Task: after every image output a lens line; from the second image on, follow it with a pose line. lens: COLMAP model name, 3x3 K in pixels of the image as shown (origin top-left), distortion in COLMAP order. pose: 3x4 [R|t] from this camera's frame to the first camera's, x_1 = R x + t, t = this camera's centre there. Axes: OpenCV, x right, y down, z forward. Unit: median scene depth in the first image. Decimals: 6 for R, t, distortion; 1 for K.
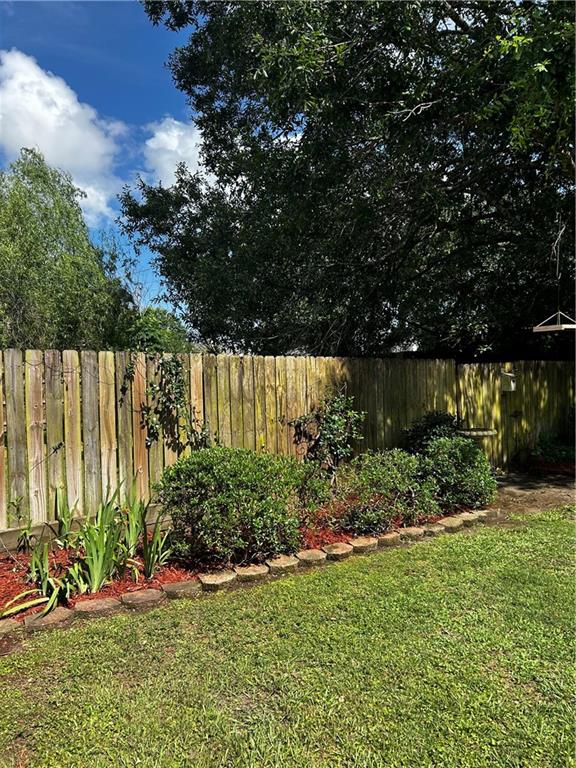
lens RADIAL K [[569.2, 0, 281.8], [0, 569.2, 392.9], [0, 0, 1]] dist [0.006466, -0.025330]
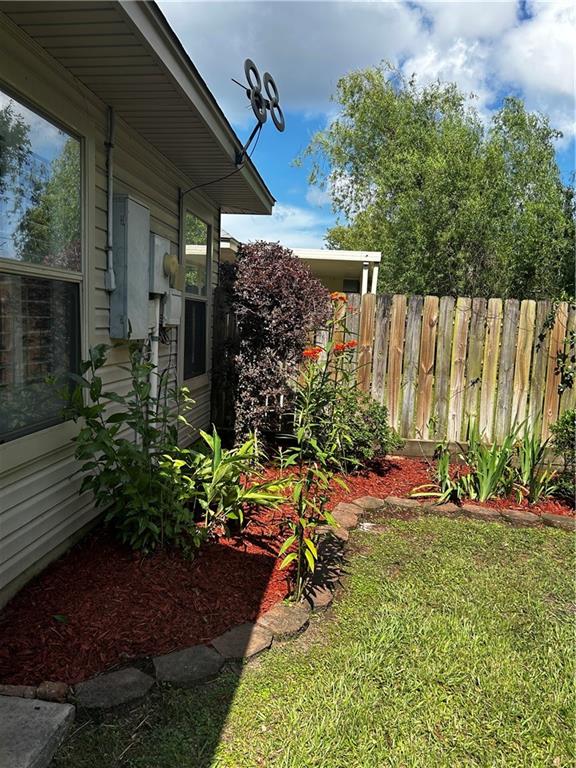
lens RADIAL K [[569.2, 0, 281.8], [0, 569.2, 392.9], [0, 0, 1]] dist [0.006466, -0.025330]
pose [[0.709748, 0.135761, -0.691250, 0.139102], [-0.069097, 0.989939, 0.123477, 0.000915], [0.701059, -0.039874, 0.711988, -0.120995]]
